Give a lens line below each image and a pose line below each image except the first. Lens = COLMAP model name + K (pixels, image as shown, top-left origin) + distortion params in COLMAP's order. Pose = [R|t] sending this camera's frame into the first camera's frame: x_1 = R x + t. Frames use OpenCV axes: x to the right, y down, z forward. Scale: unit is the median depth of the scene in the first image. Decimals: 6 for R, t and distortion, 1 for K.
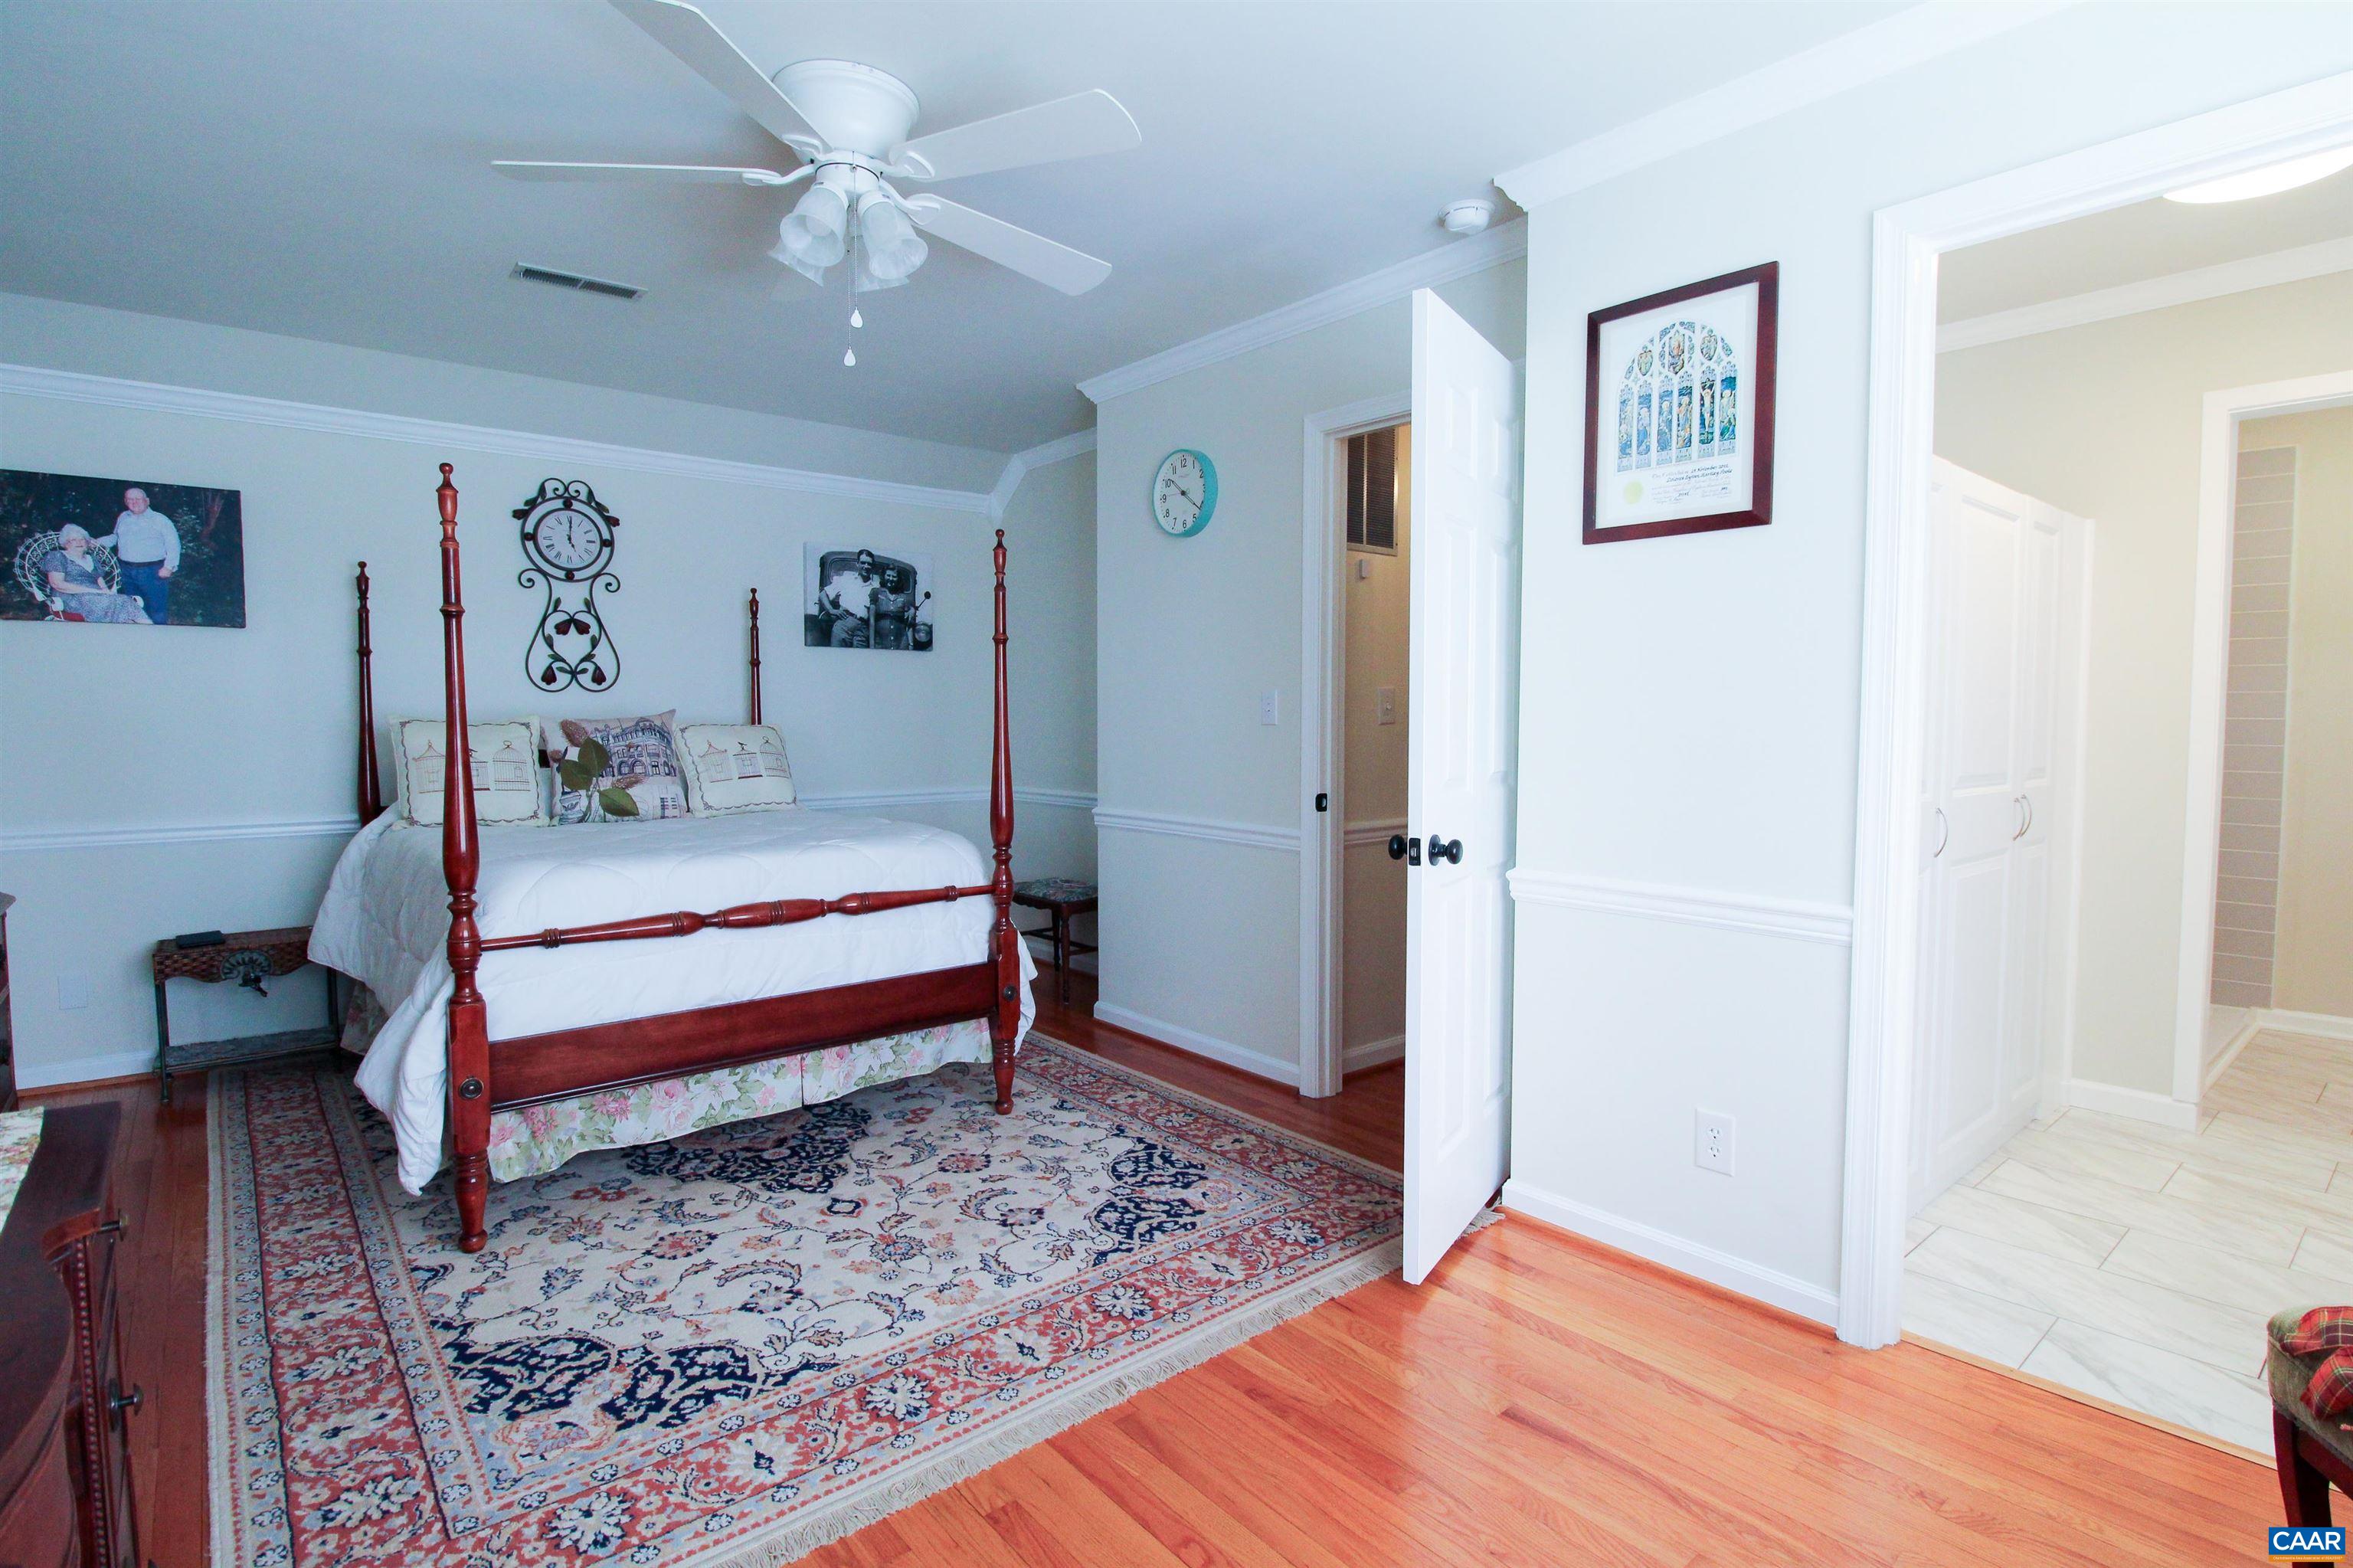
lens RADIAL K [[1154.7, 0, 1182.3], [0, 1154.7, 785.5], [0, 0, 1]] dist [-0.025268, -0.001375]
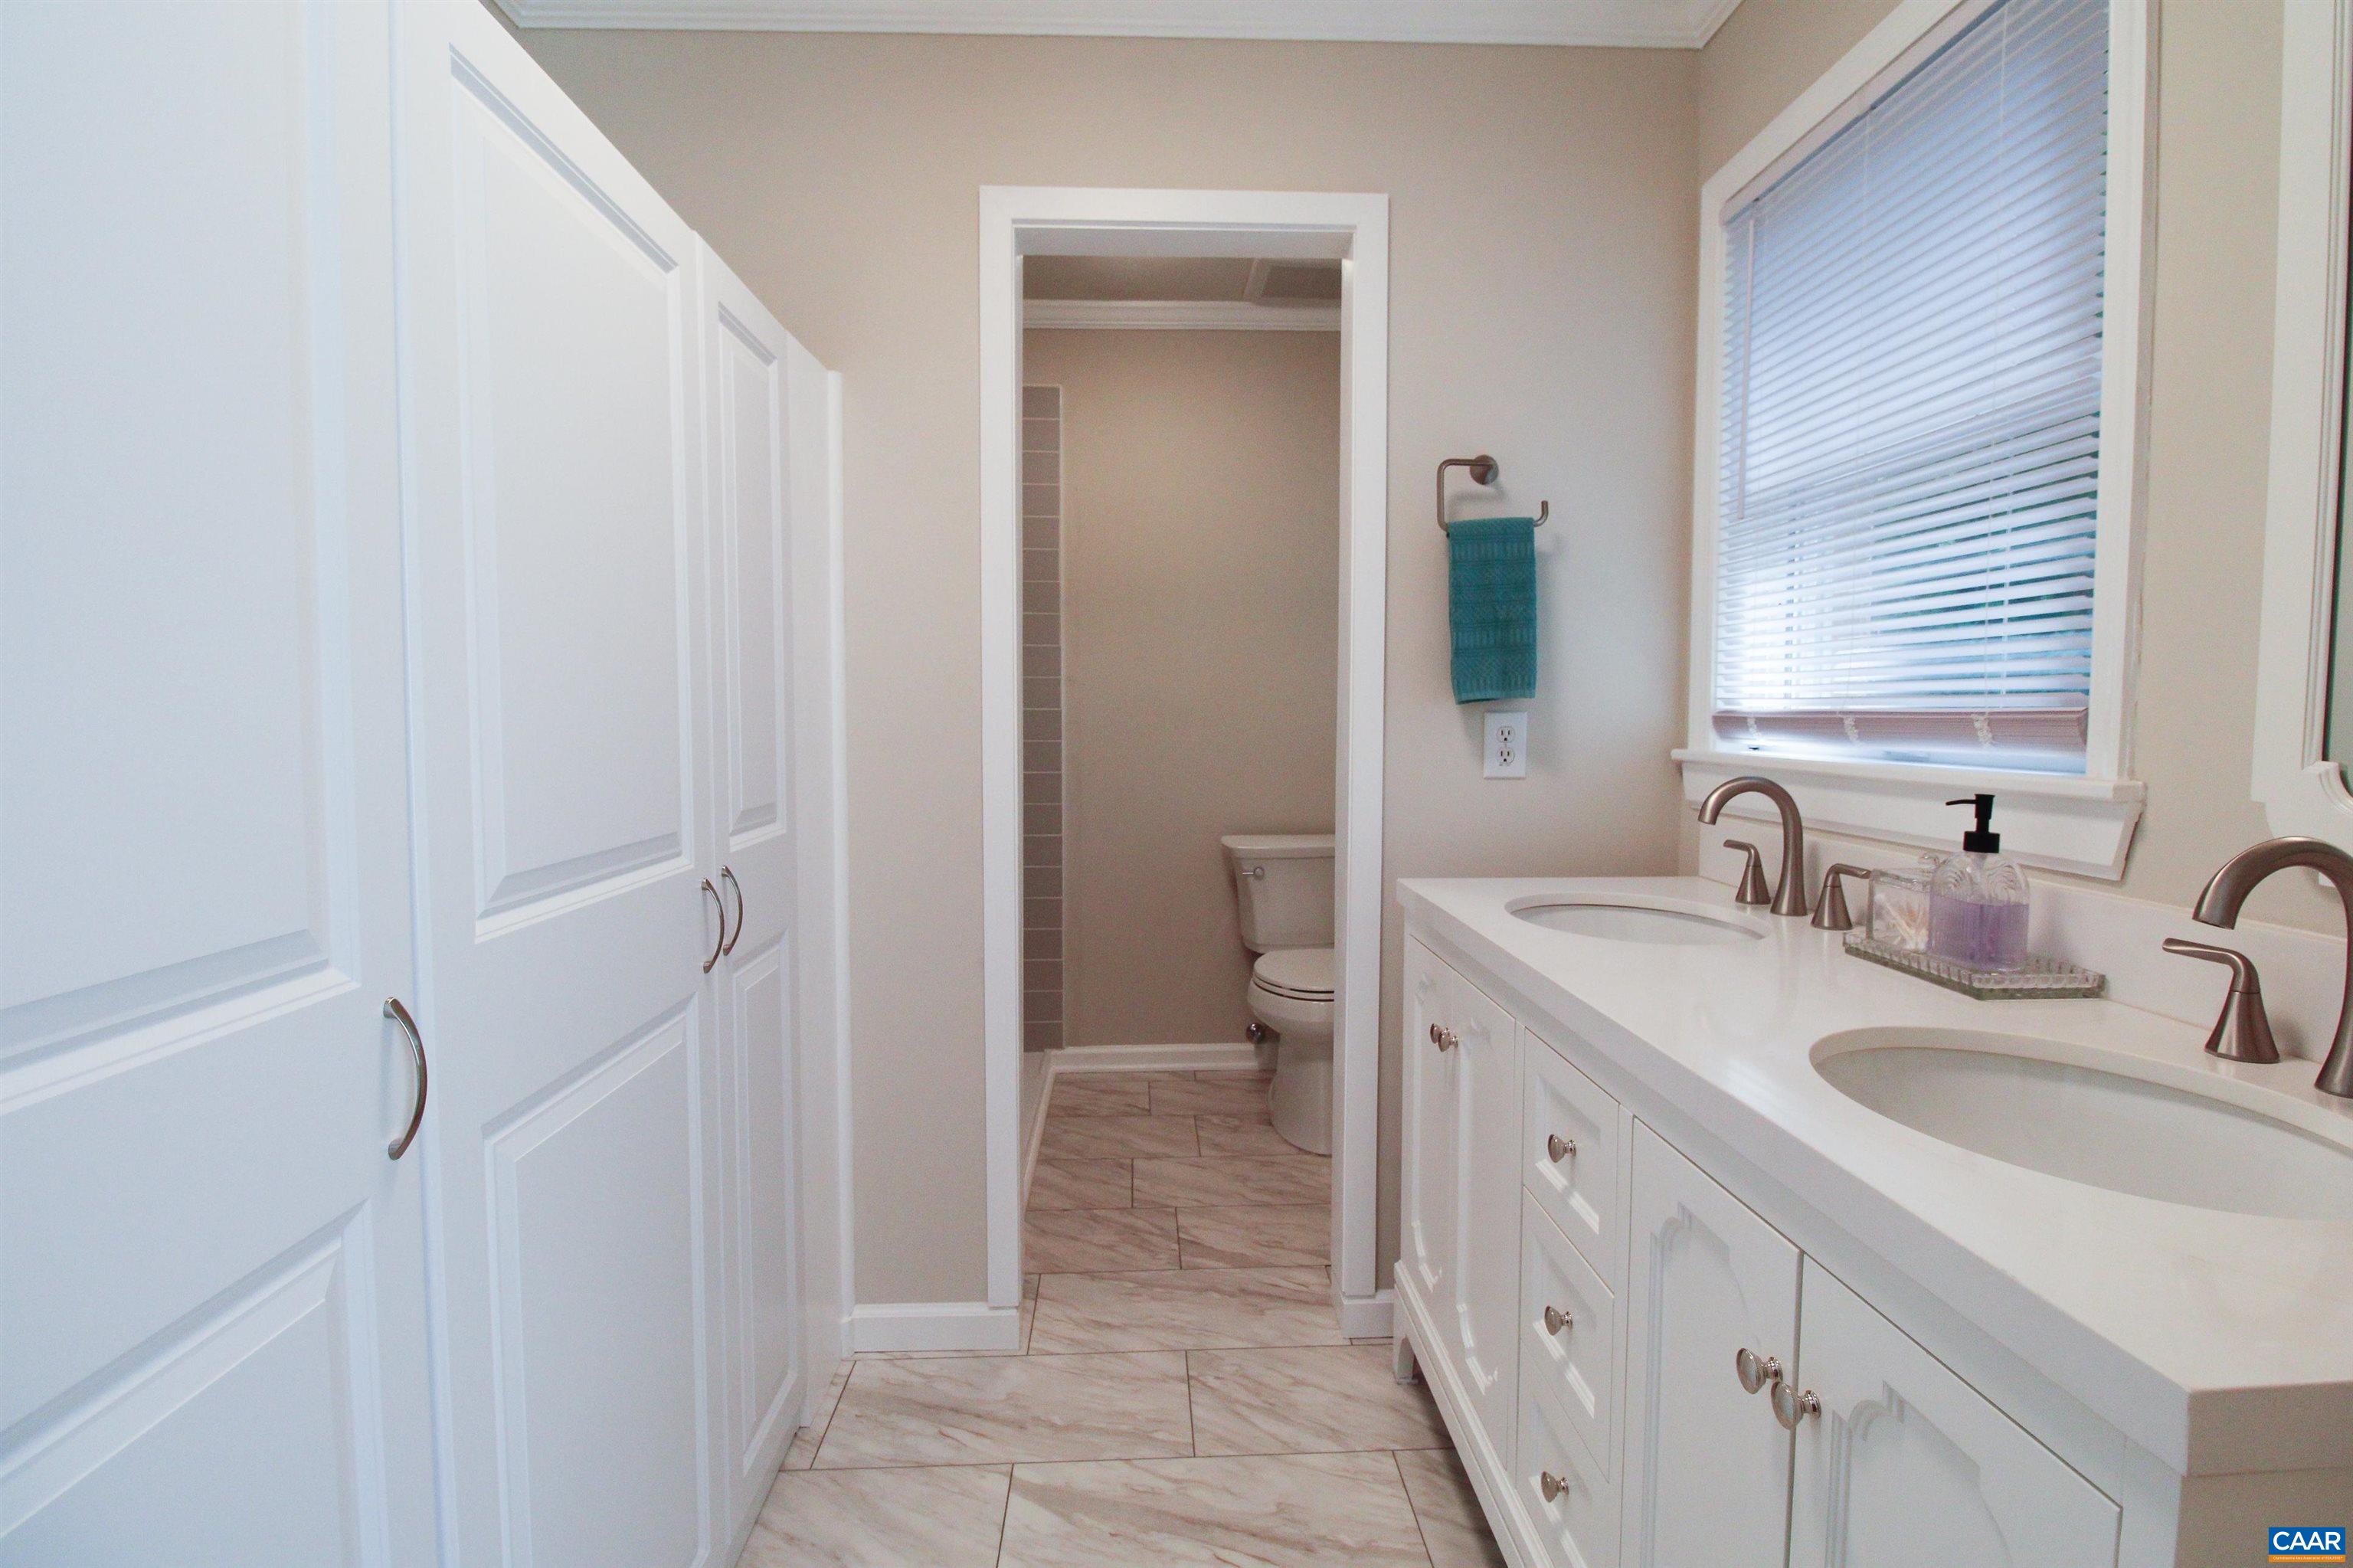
lens RADIAL K [[1154.7, 0, 1180.3], [0, 1154.7, 774.5], [0, 0, 1]] dist [-0.025268, -0.001375]
pose [[0.609421, -0.041886, 0.791740, 0.429529], [0.040531, 0.998944, 0.021651, -0.031844], [-0.791810, 0.018895, 0.610475, 0.498159]]
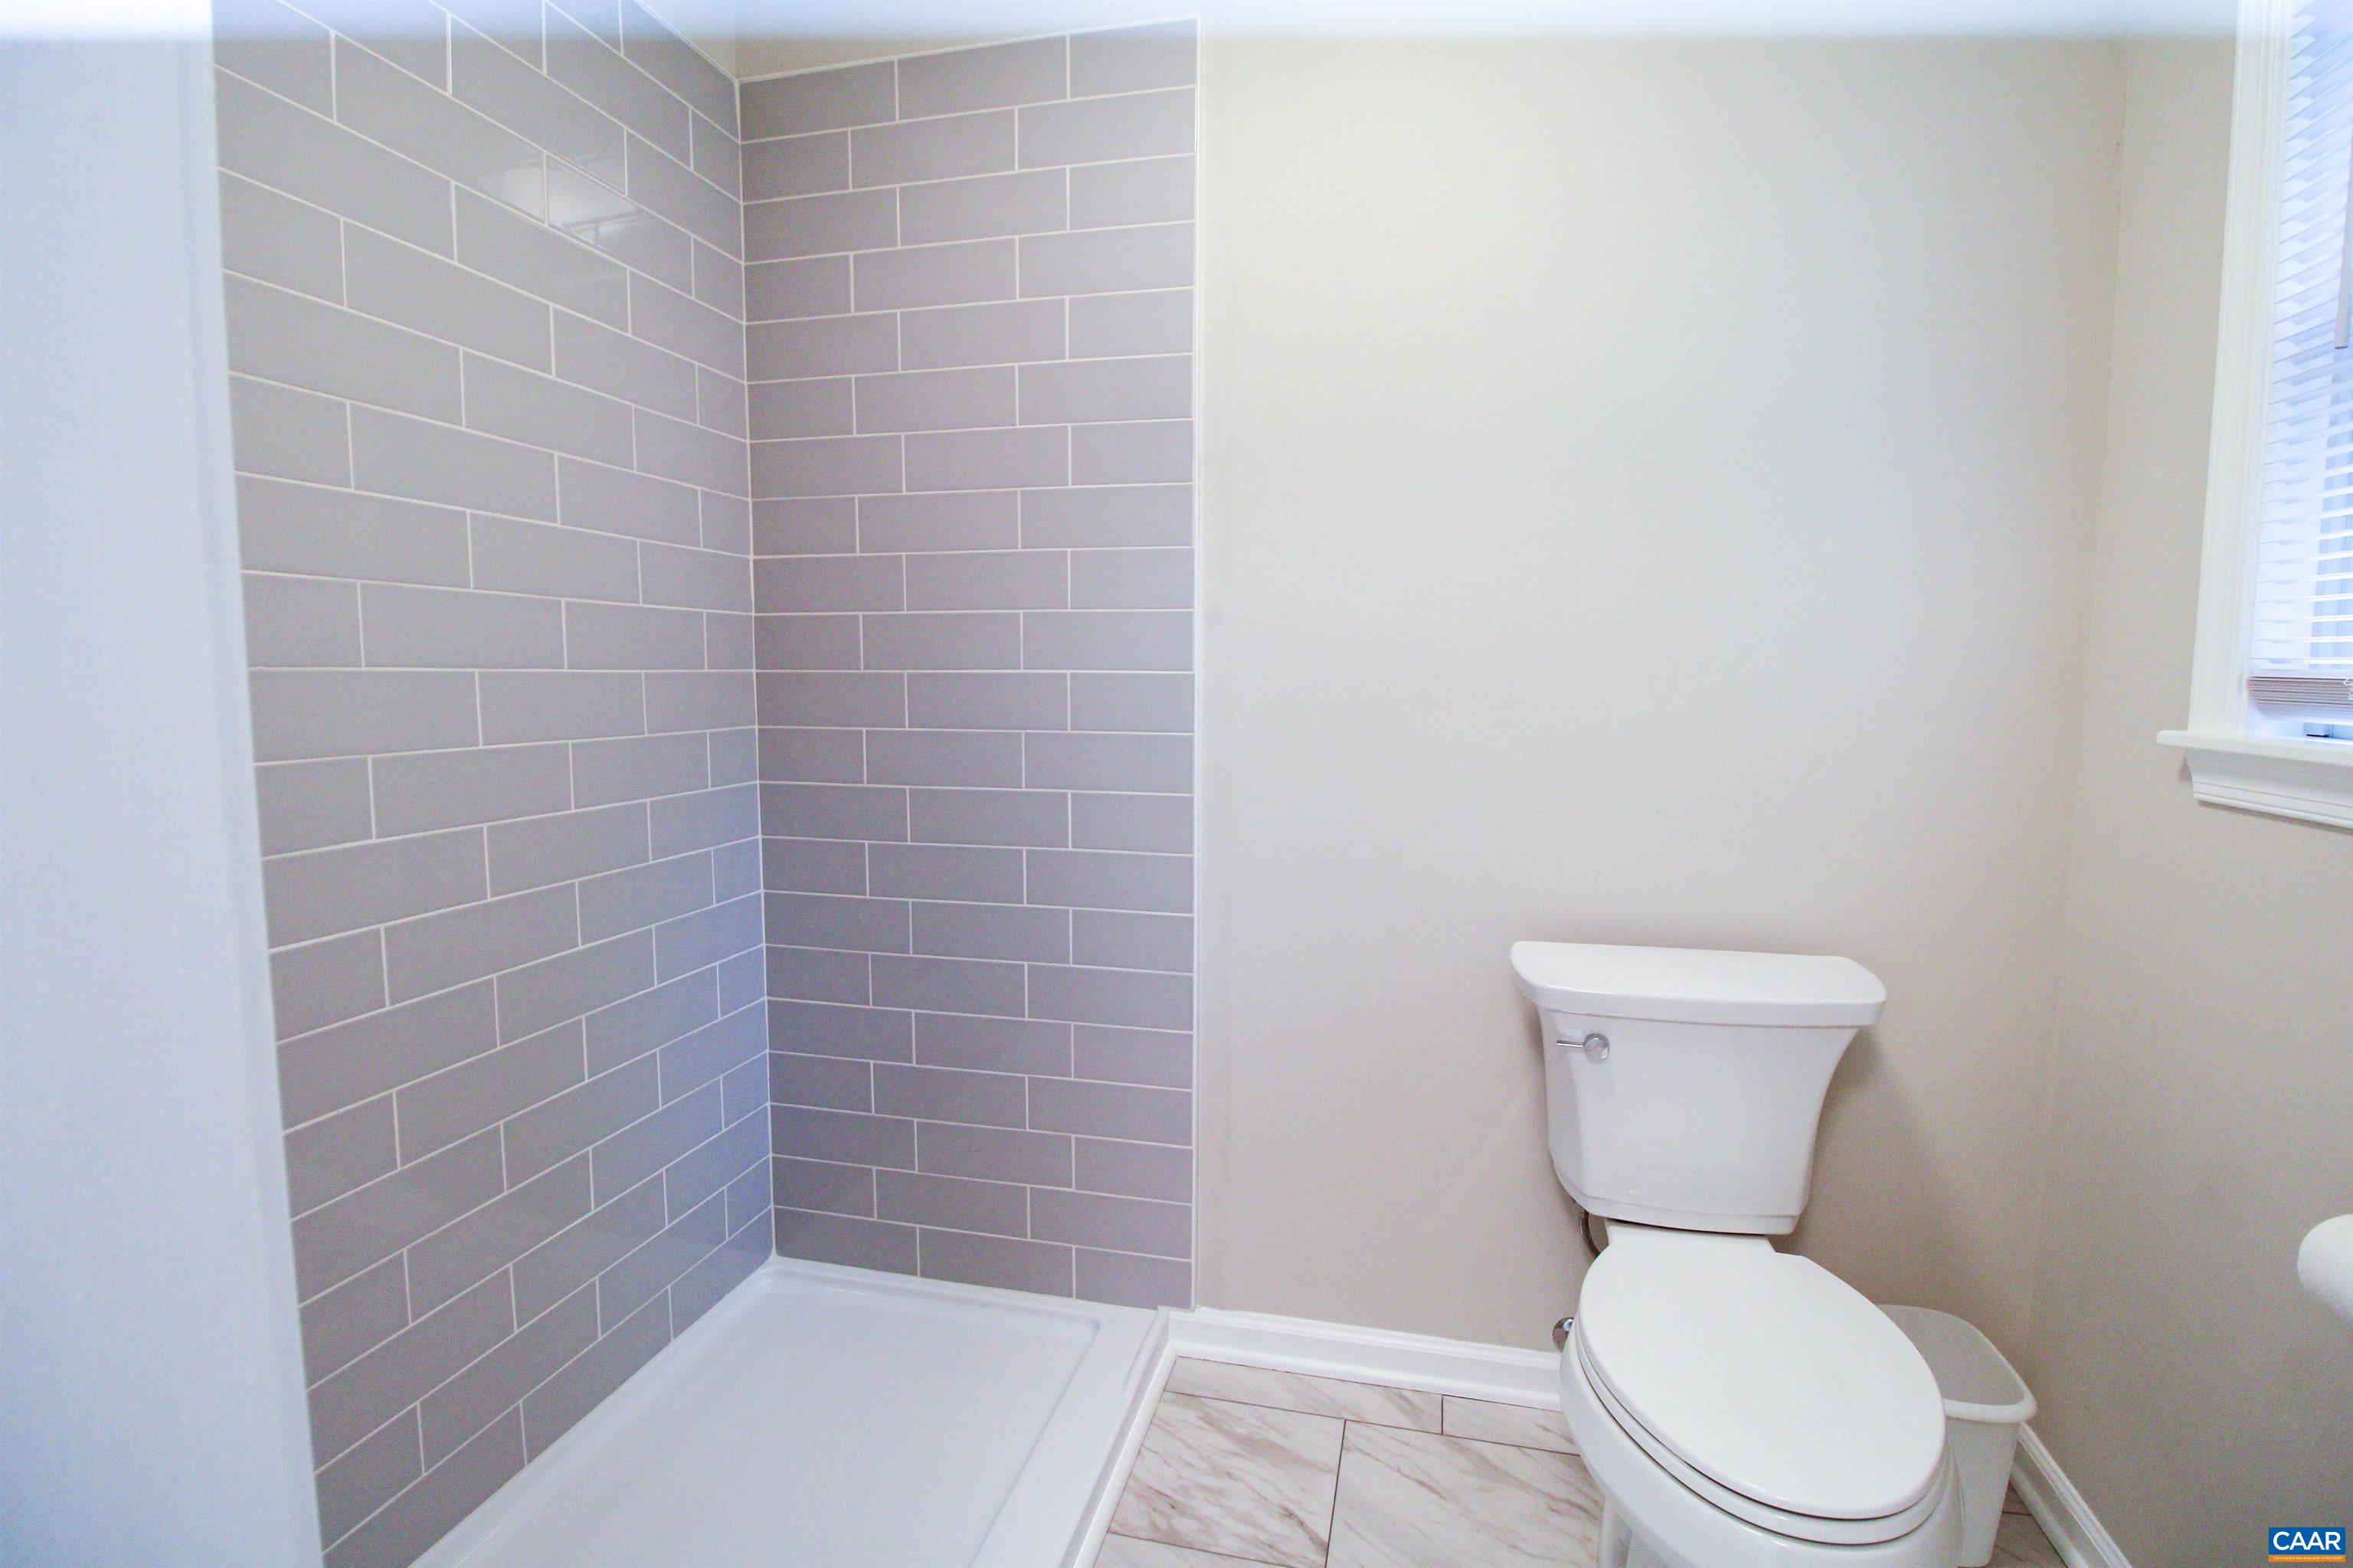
lens RADIAL K [[1154.7, 0, 1162.5], [0, 1154.7, 783.4], [0, 0, 1]] dist [-0.025268, -0.001375]
pose [[0.800159, -0.058839, 0.596895, 0.884506], [0.028078, 0.997760, 0.060713, -0.056415], [-0.599130, -0.031821, 0.800019, 0.817757]]
